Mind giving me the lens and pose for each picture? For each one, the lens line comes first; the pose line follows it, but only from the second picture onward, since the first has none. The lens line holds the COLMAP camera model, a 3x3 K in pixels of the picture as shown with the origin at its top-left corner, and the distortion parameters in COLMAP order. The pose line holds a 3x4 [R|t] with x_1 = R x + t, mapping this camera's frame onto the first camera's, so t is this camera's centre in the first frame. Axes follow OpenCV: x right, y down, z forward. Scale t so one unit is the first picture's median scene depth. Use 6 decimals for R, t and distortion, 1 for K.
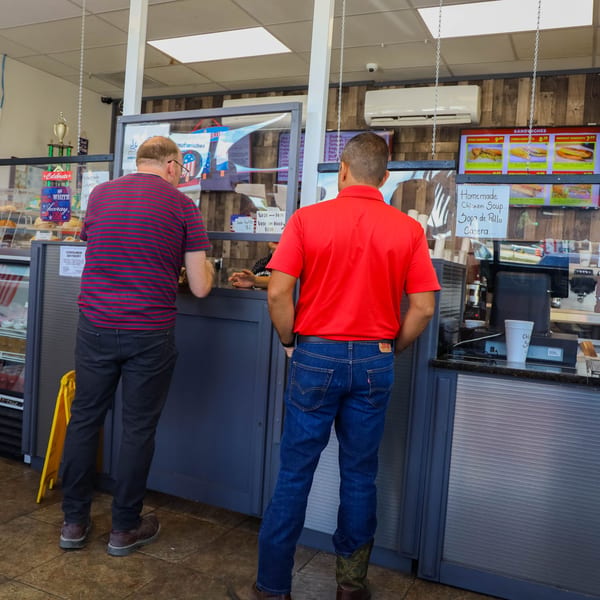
lens RADIAL K [[607.6, 0, 287.5], [0, 607.6, 299.9], [0, 0, 1]] dist [-0.074261, 0.012802]
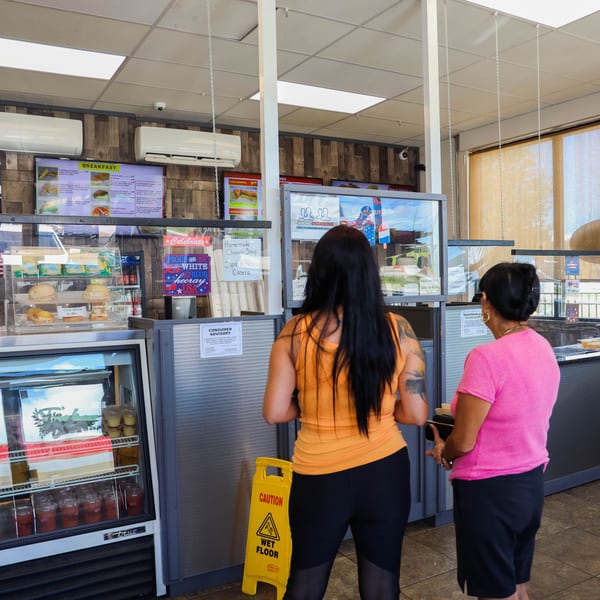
lens RADIAL K [[607.6, 0, 287.5], [0, 607.6, 299.9], [0, 0, 1]] dist [-0.074261, 0.012802]
pose [[0.592847, -0.101548, 0.798887, -0.588998], [0.097304, 0.993783, 0.054114, -0.094299], [-0.799415, 0.045654, 0.599042, 0.229143]]
